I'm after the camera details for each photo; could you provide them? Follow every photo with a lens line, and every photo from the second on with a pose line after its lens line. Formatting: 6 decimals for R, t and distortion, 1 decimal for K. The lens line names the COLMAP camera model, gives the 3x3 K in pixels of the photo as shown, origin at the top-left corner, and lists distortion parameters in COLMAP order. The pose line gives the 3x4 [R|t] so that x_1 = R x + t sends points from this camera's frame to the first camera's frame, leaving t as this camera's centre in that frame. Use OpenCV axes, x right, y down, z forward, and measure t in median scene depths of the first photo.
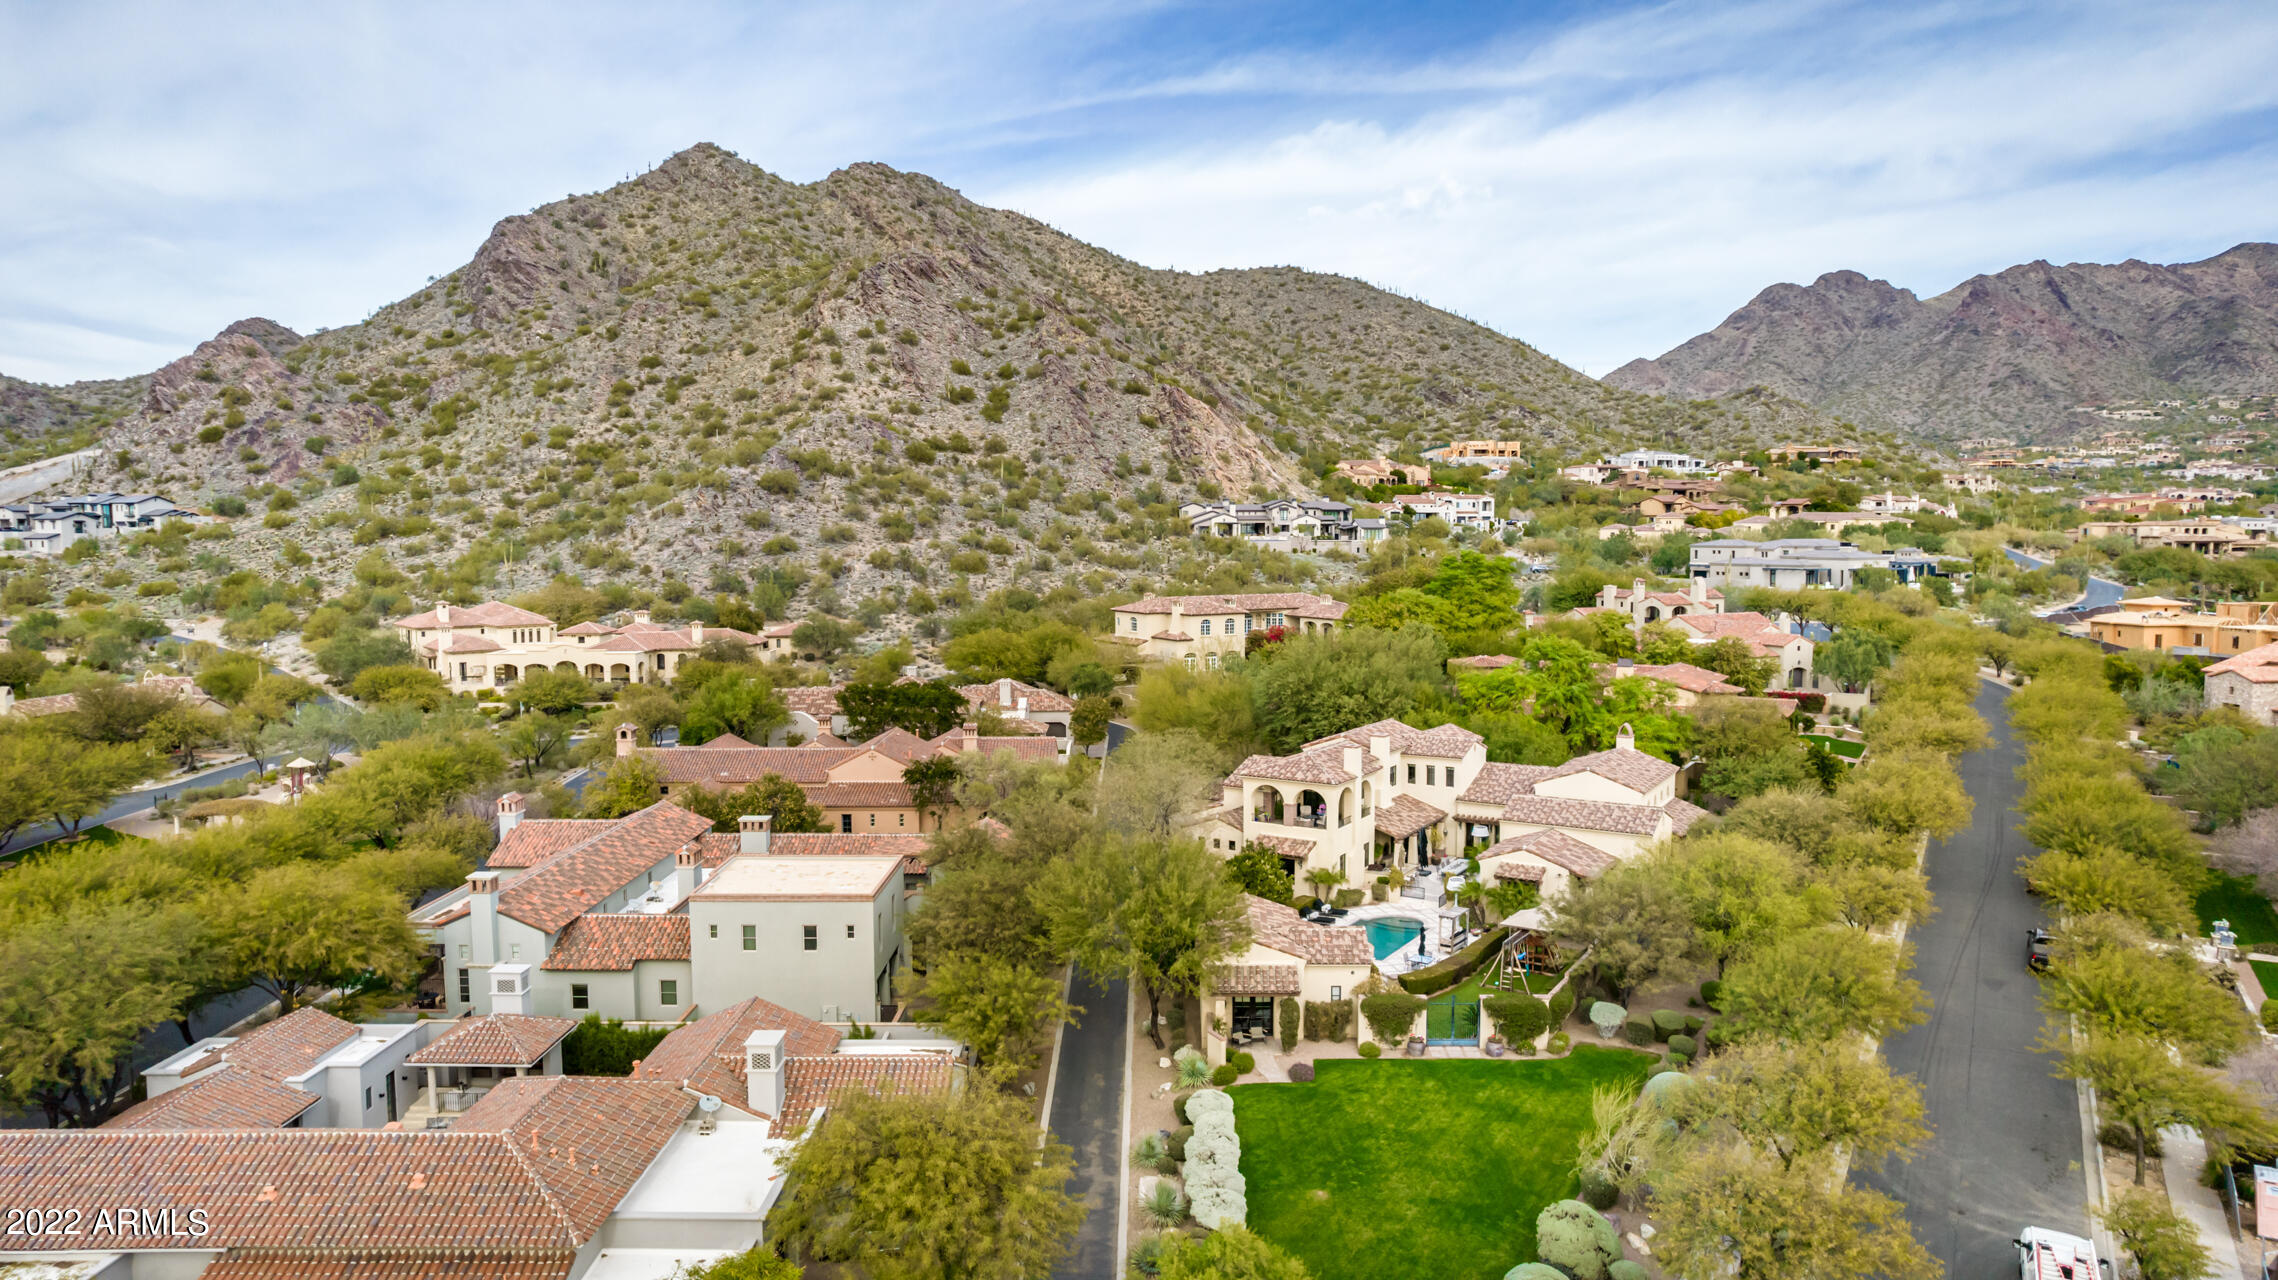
lens RADIAL K [[1455.3, 0, 1143.1], [0, 1455.3, 640.2], [0, 0, 1]] dist [-0.071316, 0.064294]
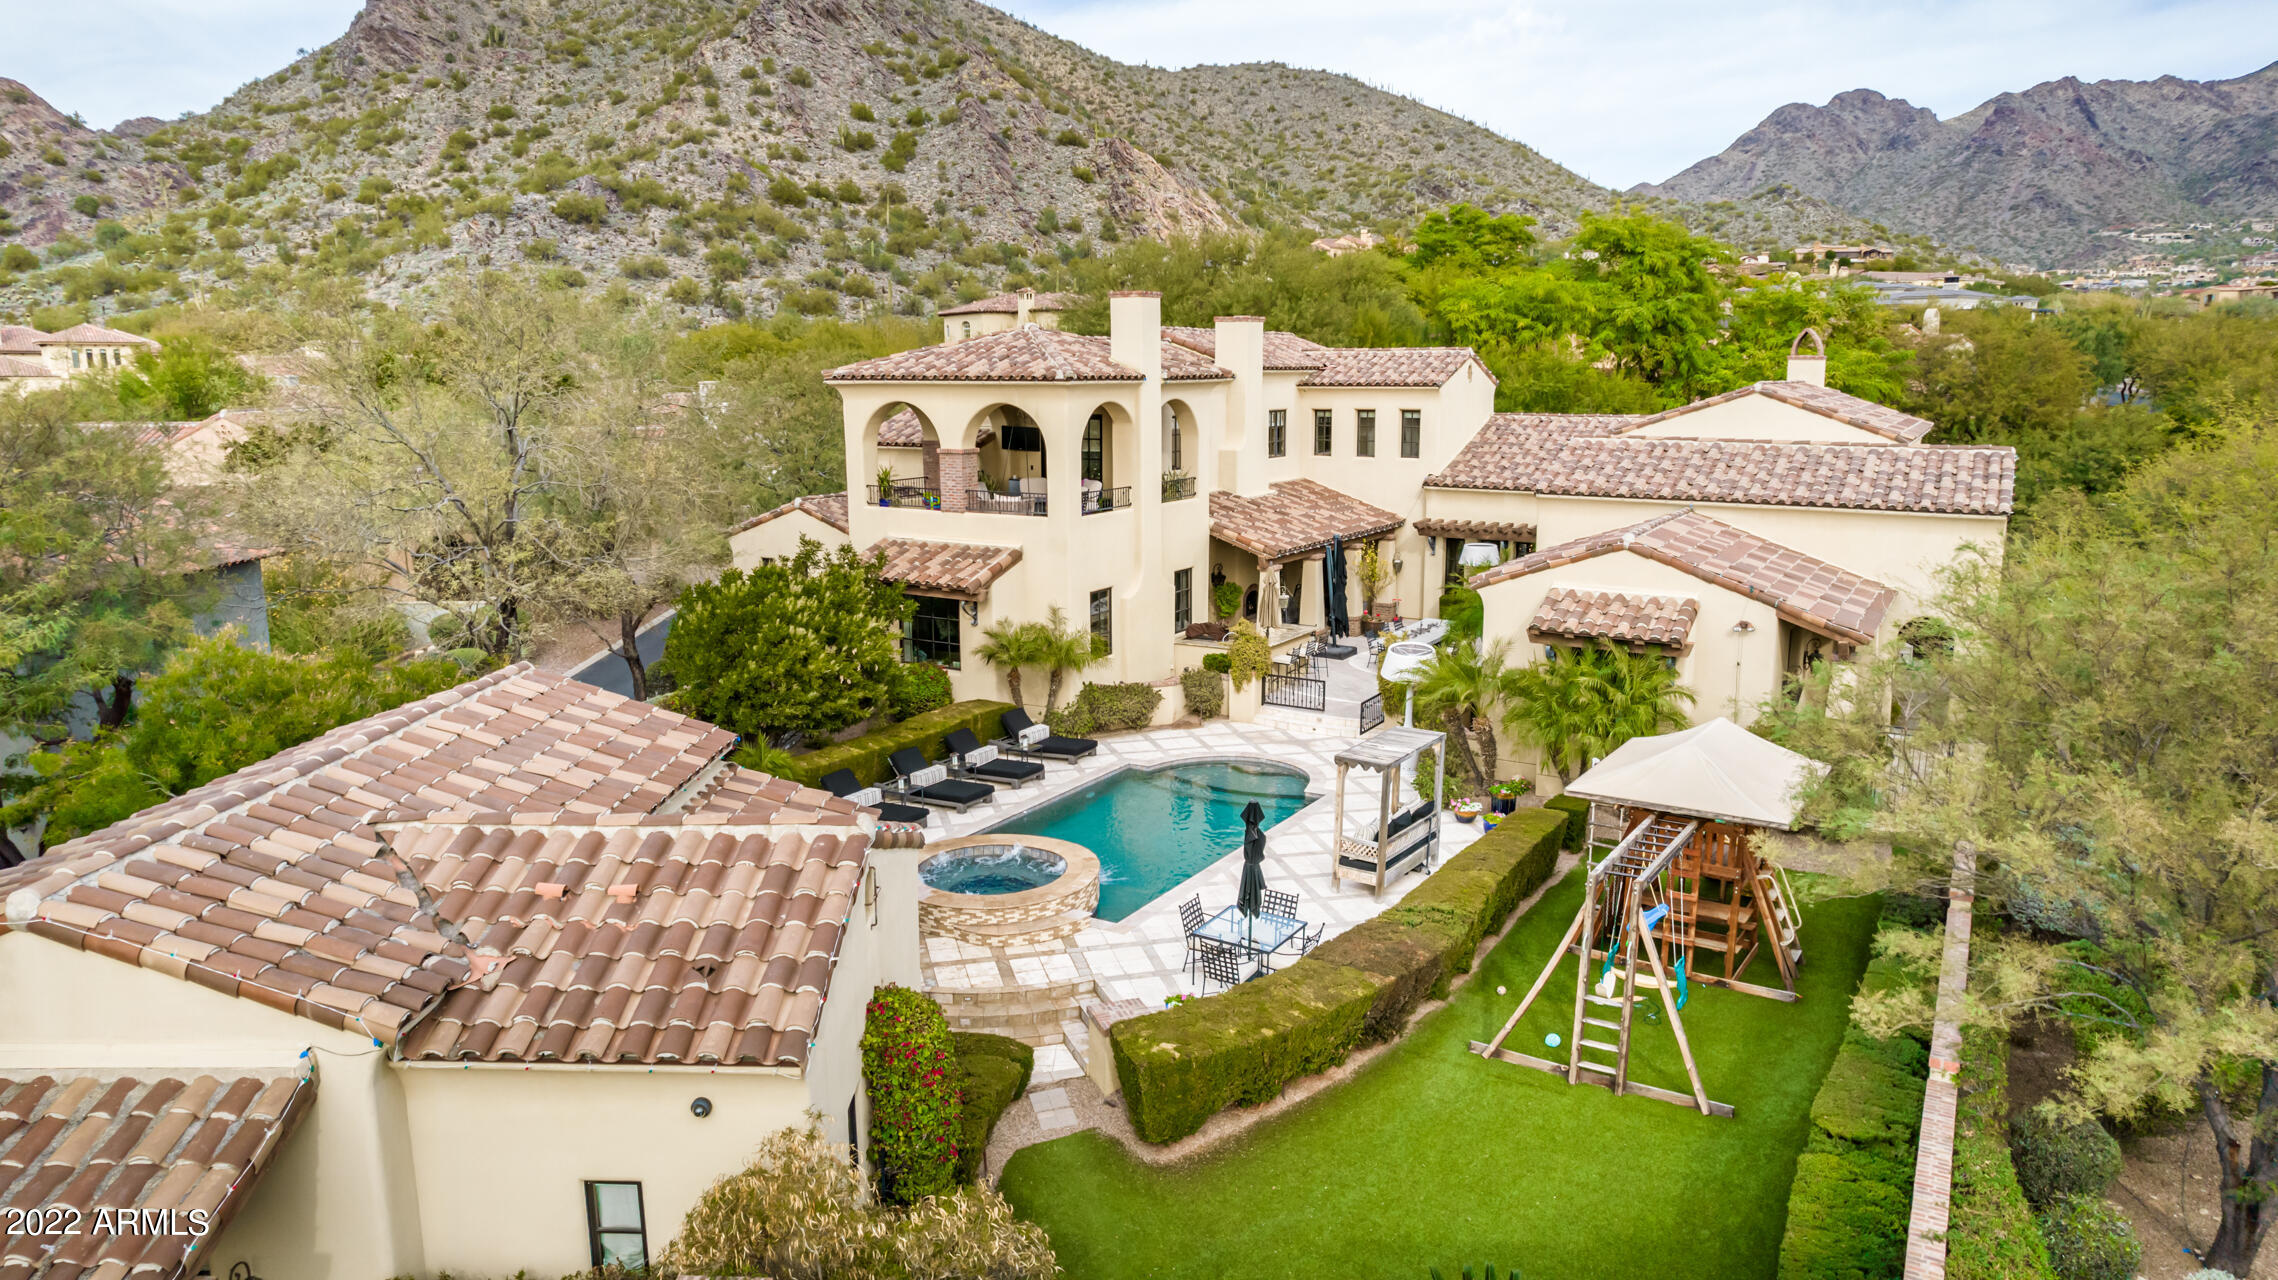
lens RADIAL K [[1458.5, 0, 1142.9], [0, 1458.5, 641.0], [0, 0, 1]] dist [-0.084596, 0.079985]
pose [[0.999974, -0.001294, 0.007138, 0.030234], [0.000510, 0.994080, 0.108648, 0.025201], [-0.007236, -0.108641, 0.994055, 0.132670]]
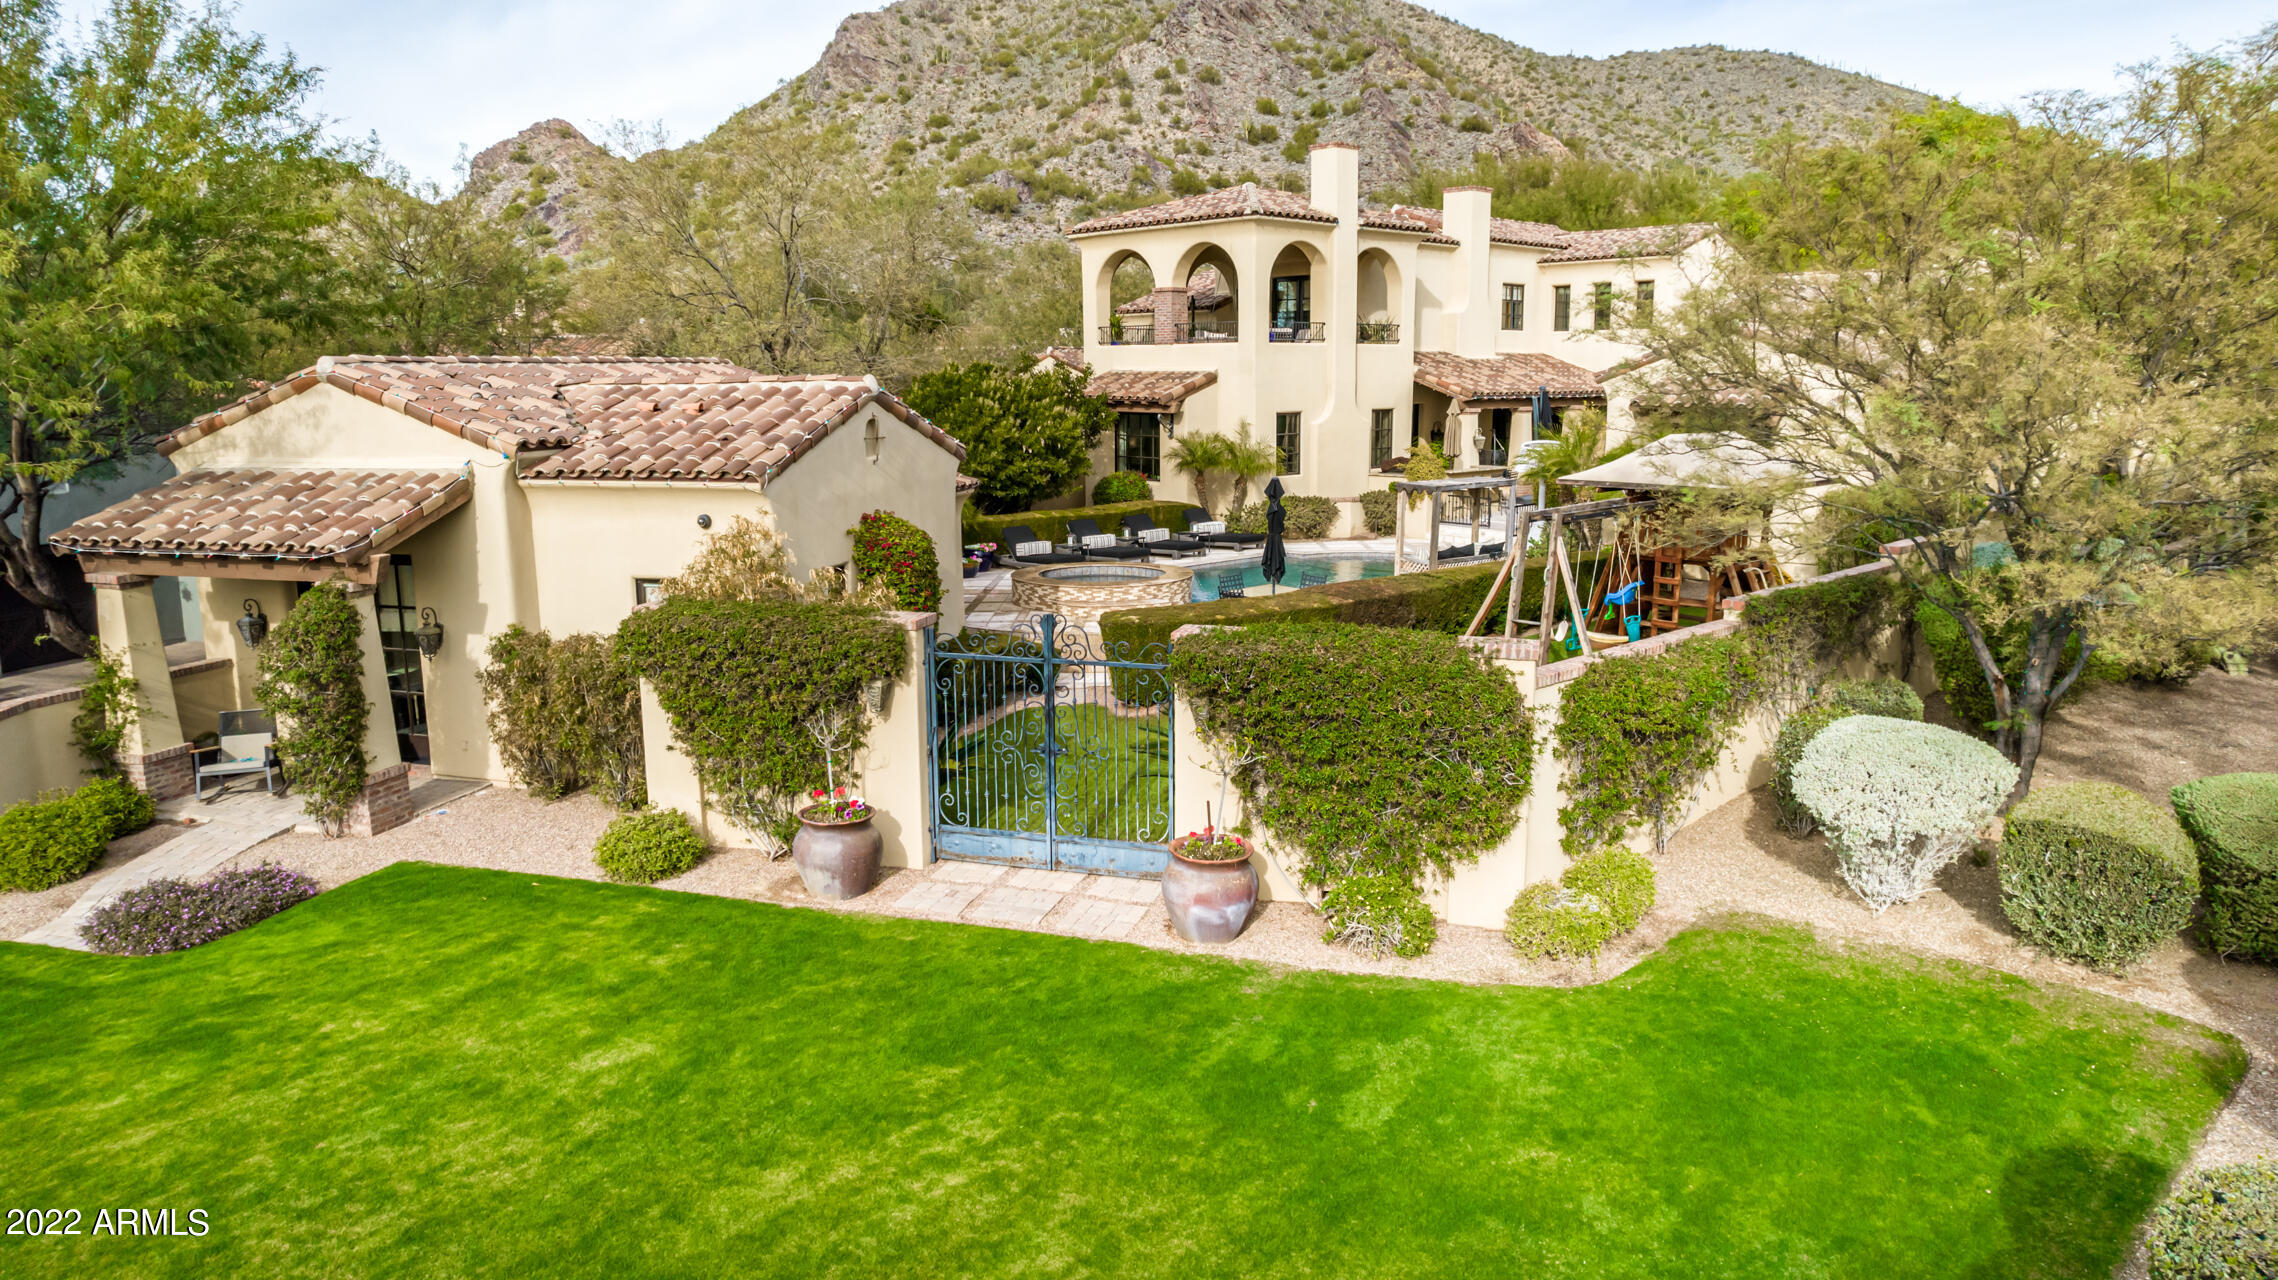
lens RADIAL K [[1455.3, 0, 1143.1], [0, 1455.3, 640.2], [0, 0, 1]] dist [-0.071316, 0.064294]
pose [[0.963481, 0.045925, -0.263809, 0.043054], [-0.017761, 0.993974, 0.108171, 0.034864], [0.267187, -0.099535, 0.958490, 0.124637]]
